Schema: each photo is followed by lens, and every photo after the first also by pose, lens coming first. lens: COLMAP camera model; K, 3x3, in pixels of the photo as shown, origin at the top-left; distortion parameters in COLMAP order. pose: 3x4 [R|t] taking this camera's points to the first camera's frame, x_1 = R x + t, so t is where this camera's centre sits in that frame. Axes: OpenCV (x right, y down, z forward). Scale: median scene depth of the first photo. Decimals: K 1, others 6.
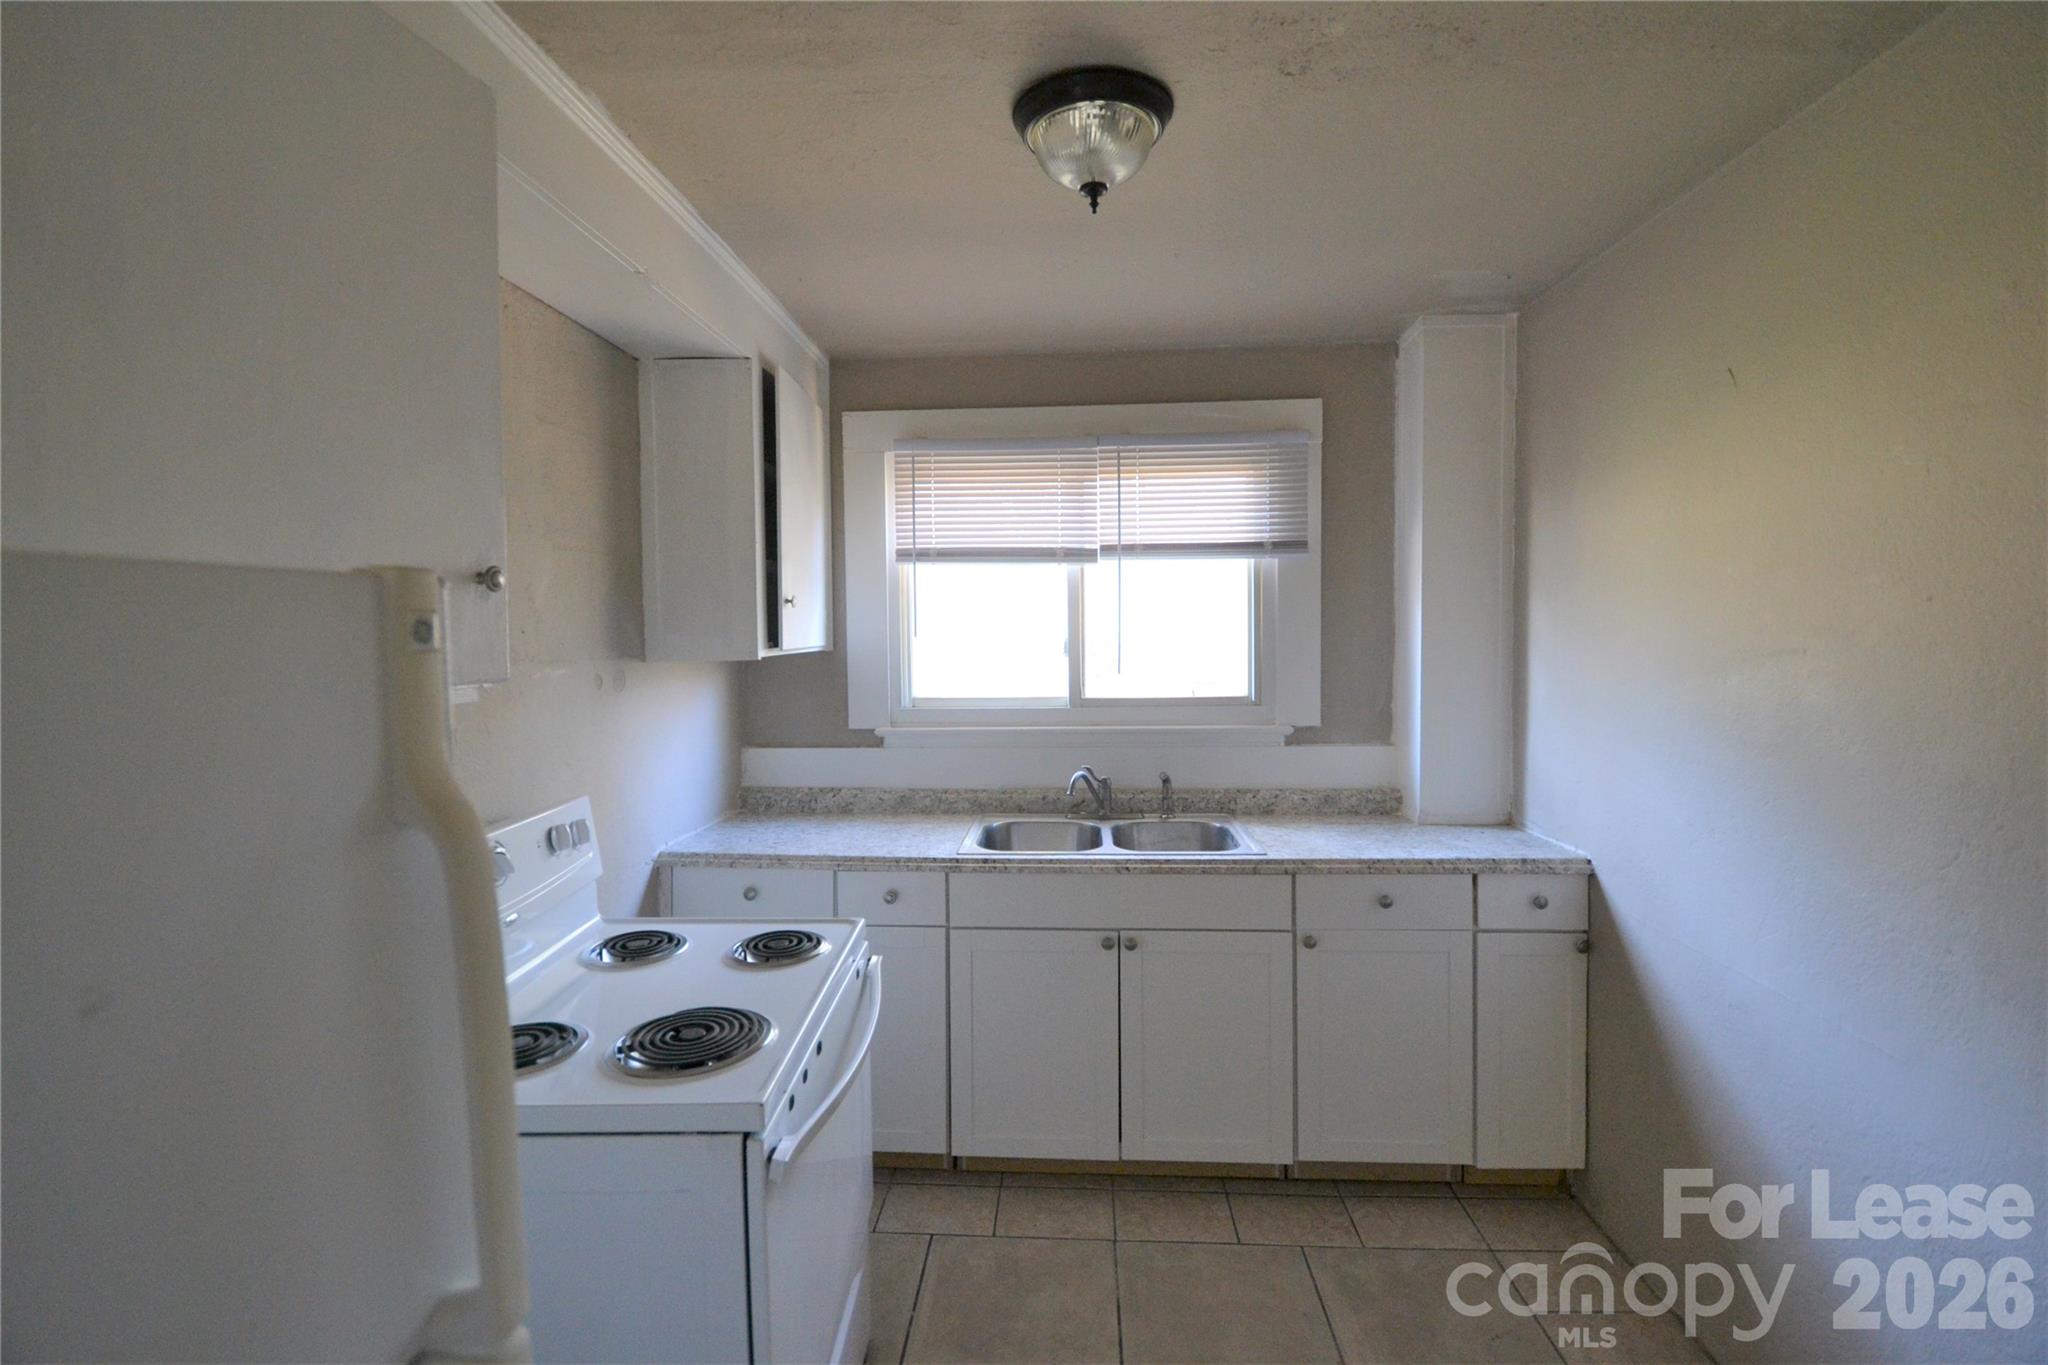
lens RADIAL K [[912.4, 0, 1025.0], [0, 912.4, 661.1], [0, 0, 1]] dist [0.025191, -0.029347]
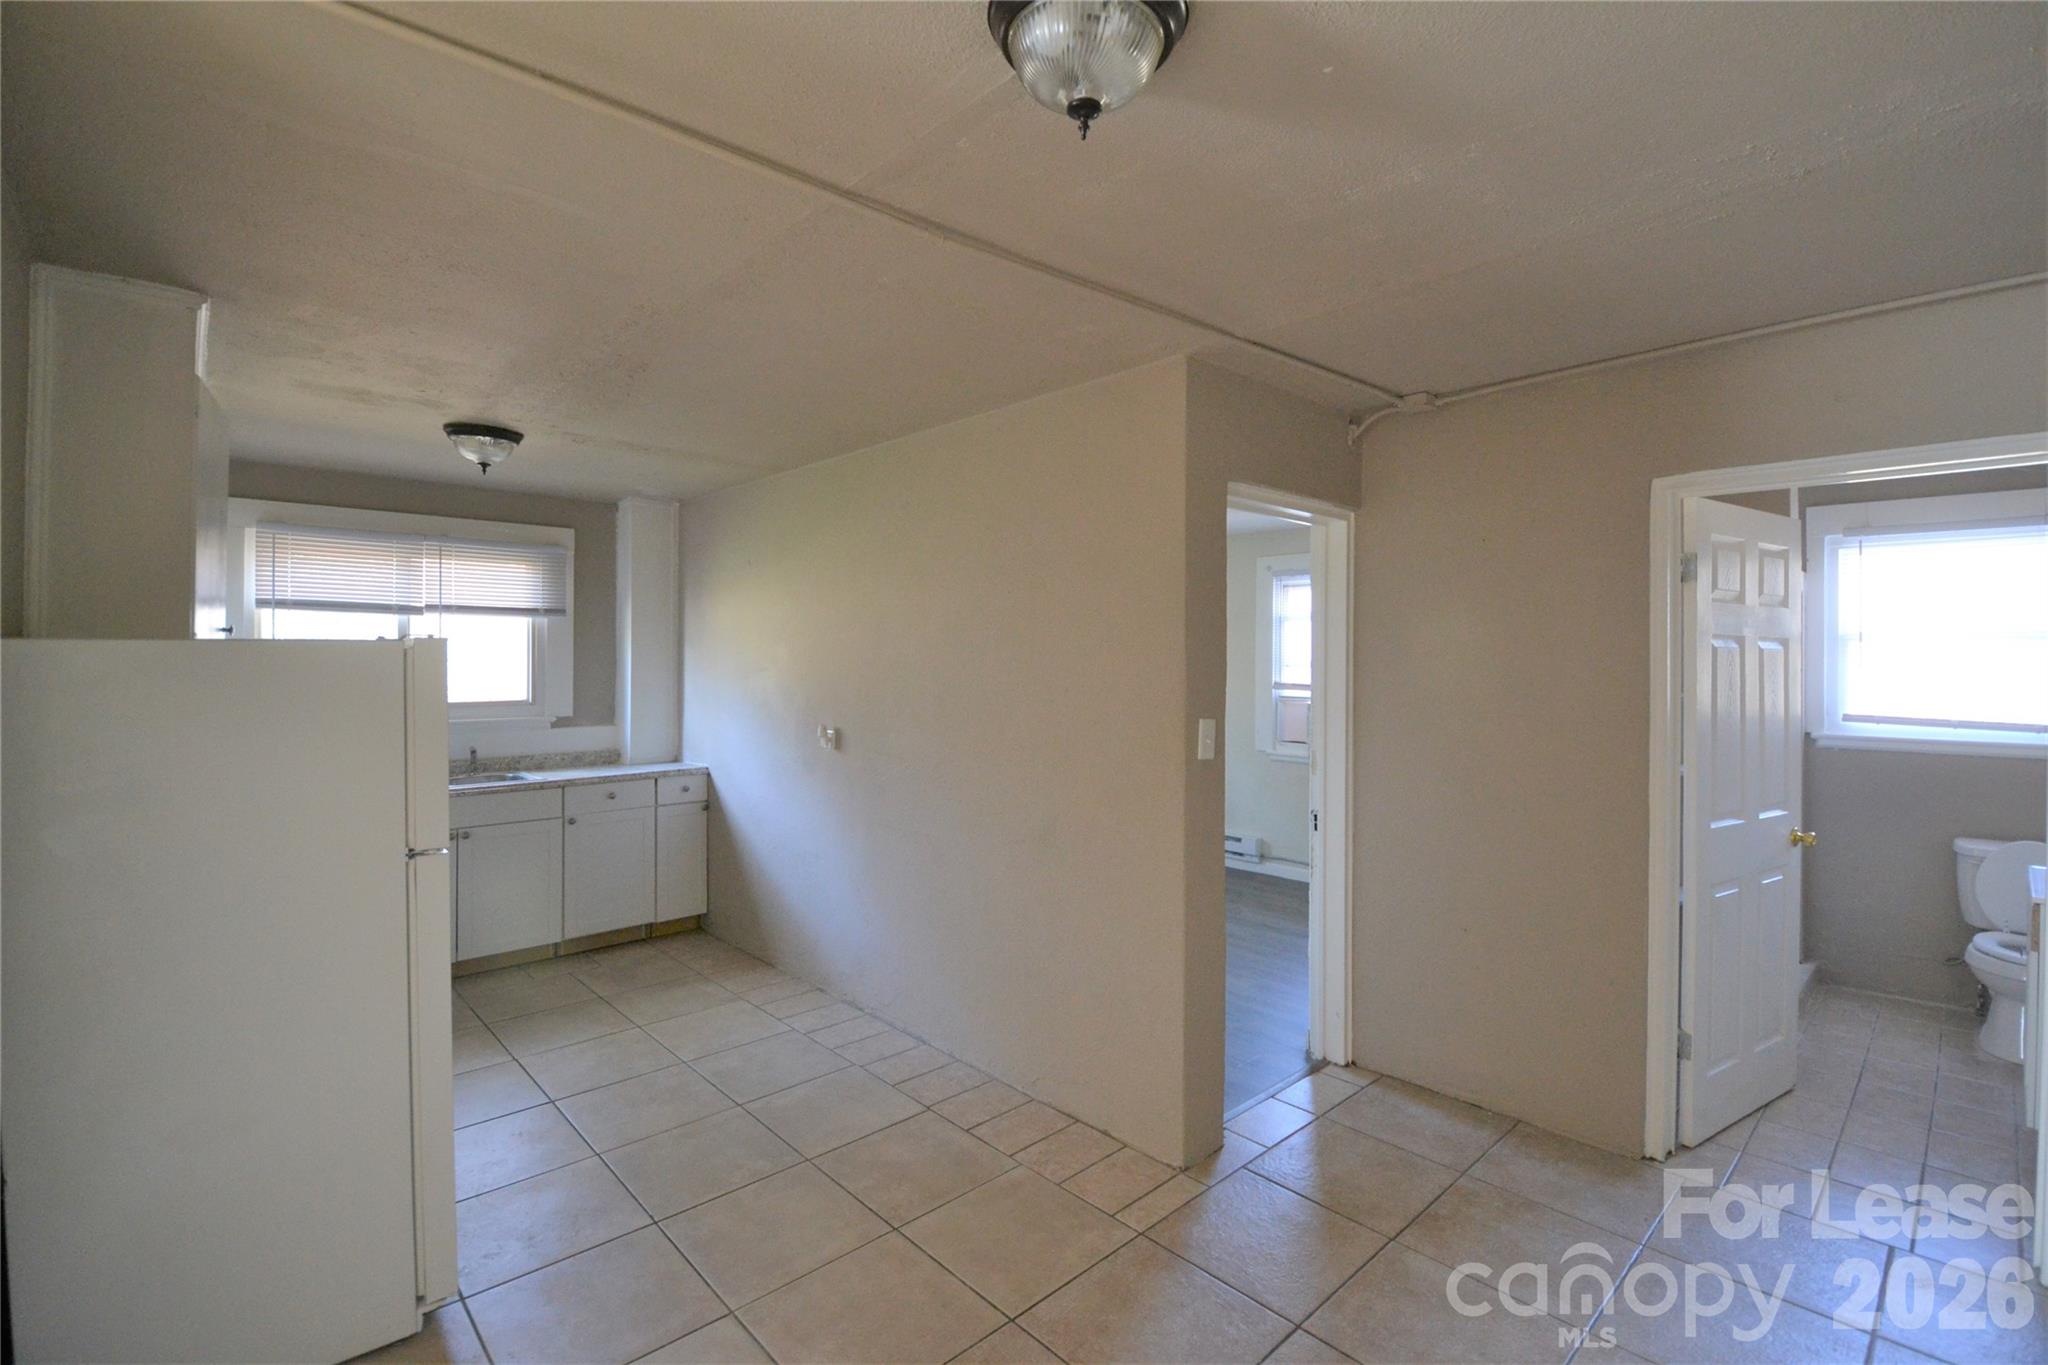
lens RADIAL K [[912.4, 0, 1025.0], [0, 912.4, 661.1], [0, 0, 1]] dist [0.025191, -0.029347]
pose [[0.690629, 0.014219, 0.723070, -0.354016], [0.014570, 0.999330, -0.033568, 0.039269], [-0.723063, 0.033718, 0.689959, -0.849253]]
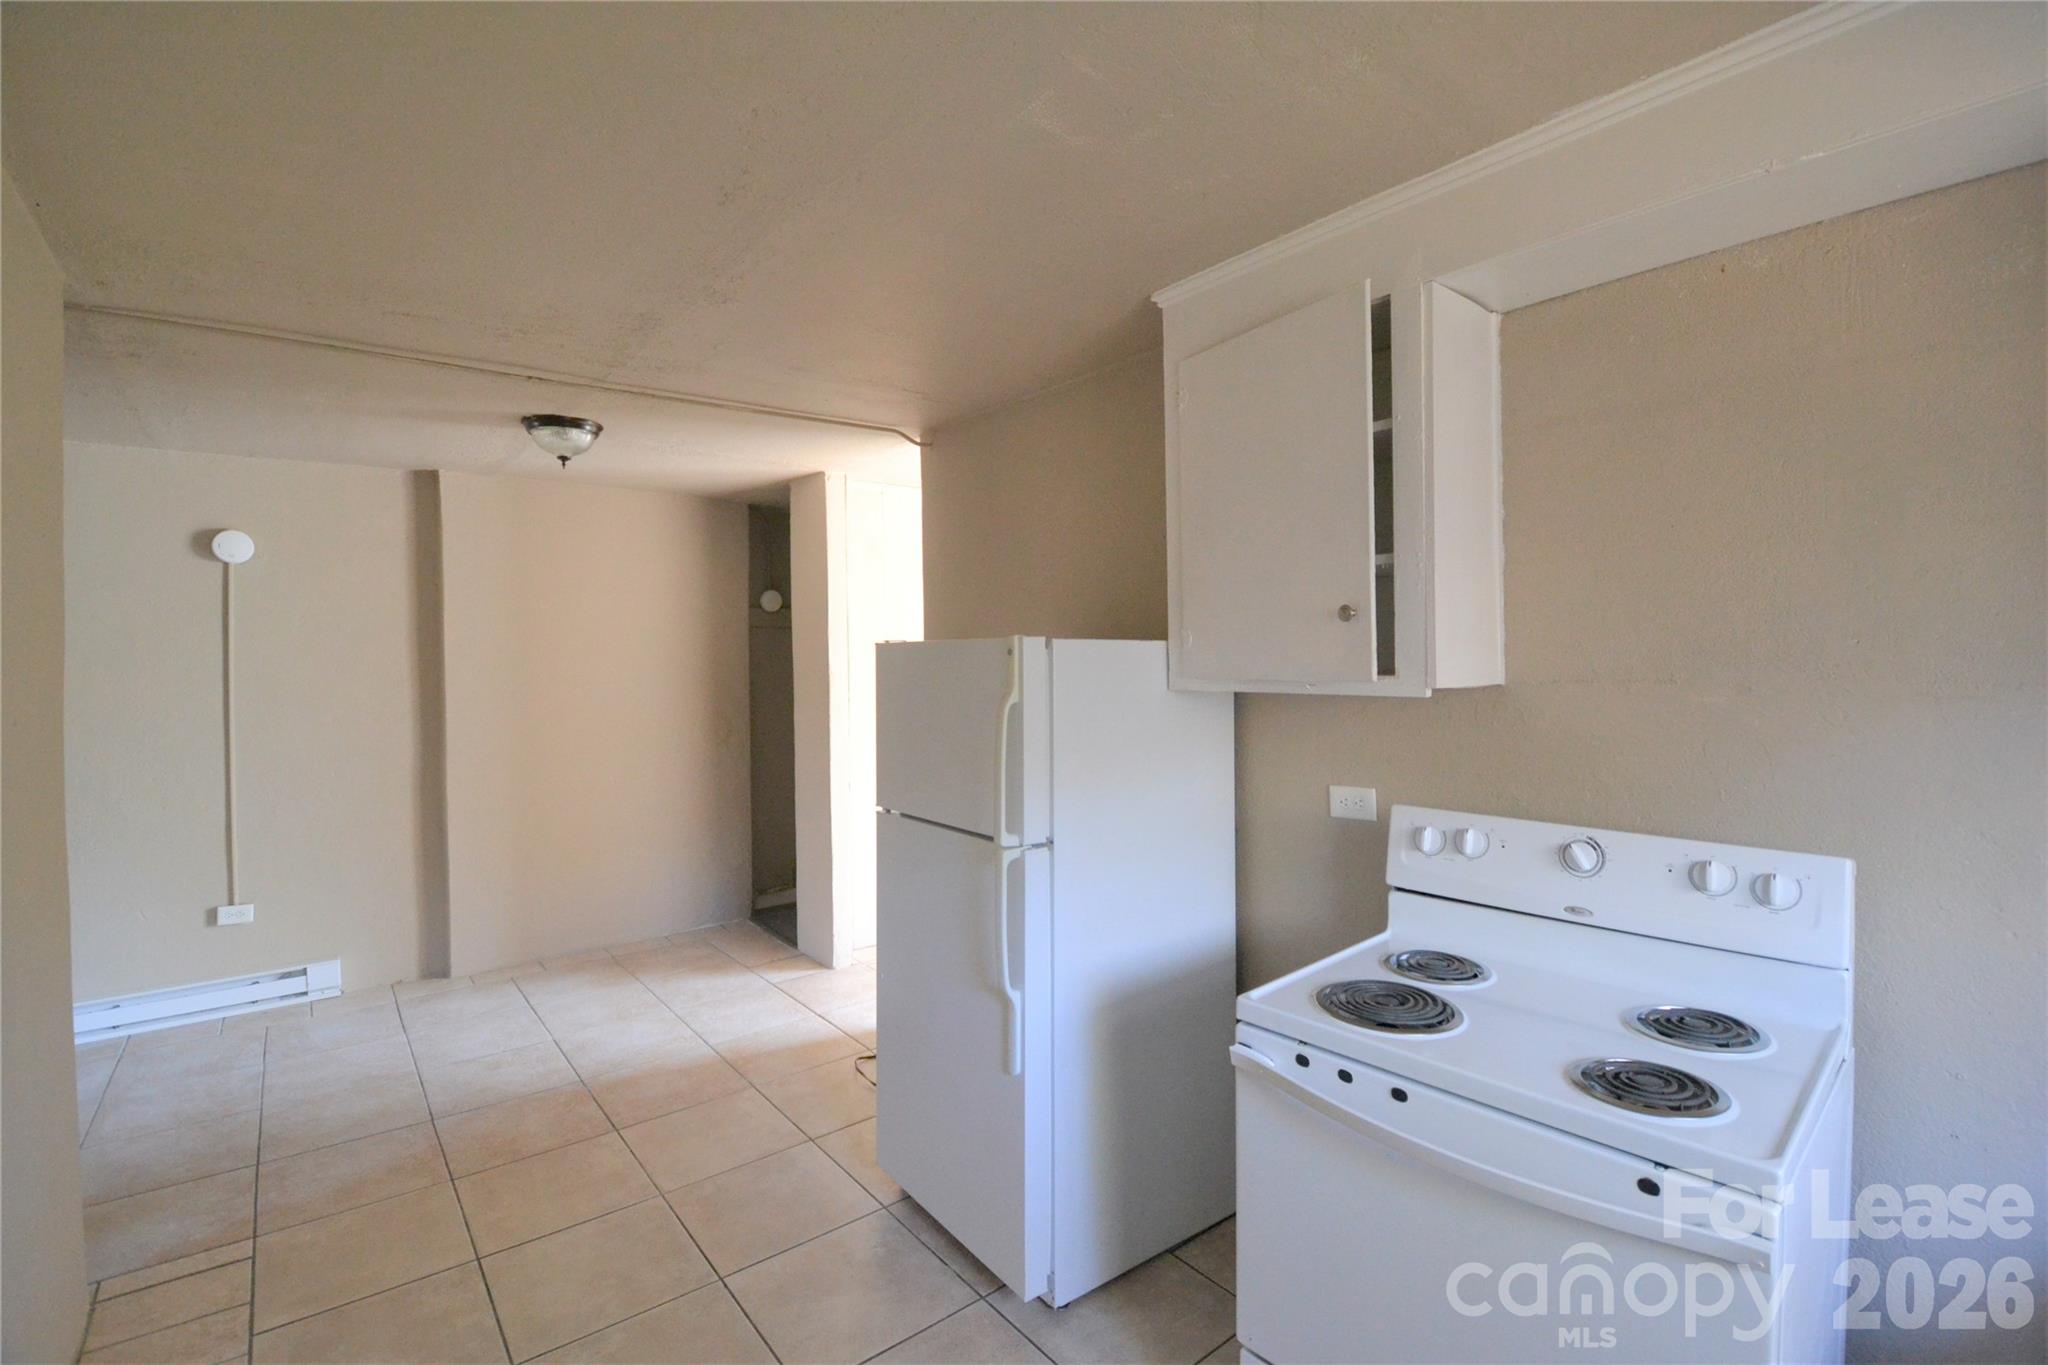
lens RADIAL K [[912.4, 0, 1025.0], [0, 912.4, 661.1], [0, 0, 1]] dist [0.025191, -0.029347]
pose [[-0.739286, 0.018993, -0.673124, 0.346179], [-0.009392, 0.999214, 0.038510, -0.026707], [0.673327, 0.034792, -0.738526, 0.726257]]
